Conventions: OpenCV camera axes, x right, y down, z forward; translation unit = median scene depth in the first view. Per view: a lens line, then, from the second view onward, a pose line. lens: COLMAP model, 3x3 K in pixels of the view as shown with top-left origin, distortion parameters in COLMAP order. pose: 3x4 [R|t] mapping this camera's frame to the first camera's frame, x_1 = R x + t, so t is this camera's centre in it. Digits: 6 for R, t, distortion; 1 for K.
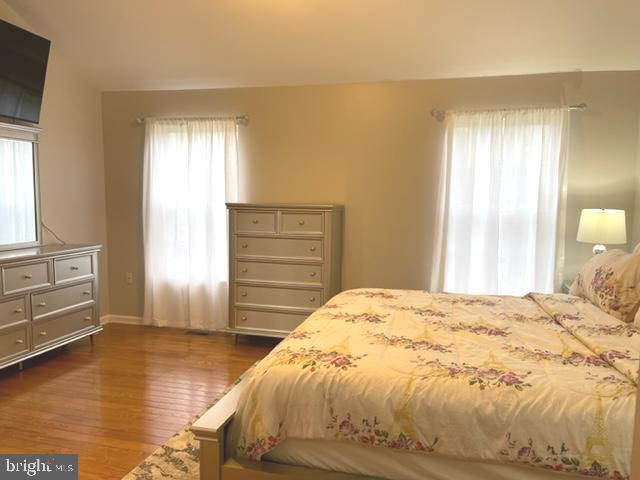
lens RADIAL K [[486.5, 0, 323.2], [0, 486.5, 241.5], [0, 0, 1]] dist [0.064174, -0.079496]
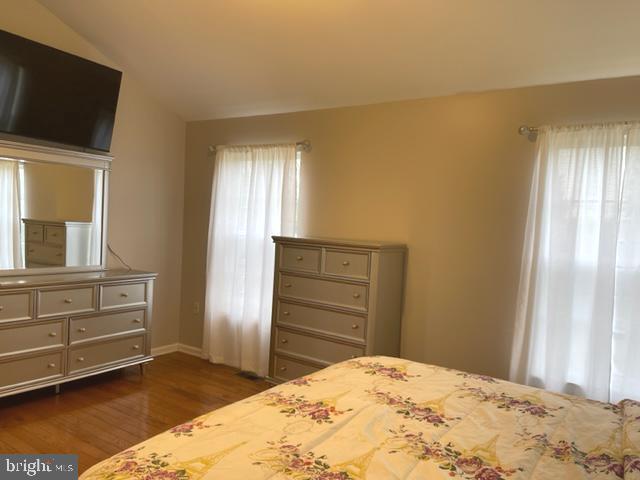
lens RADIAL K [[486.5, 0, 318.0], [0, 486.5, 240.2], [0, 0, 1]] dist [0.064174, -0.079496]
pose [[0.940187, 0.047059, -0.337392, 0.182445], [-0.069214, 0.996143, -0.053932, -0.028387], [0.333552, 0.074059, 0.939818, 0.182196]]
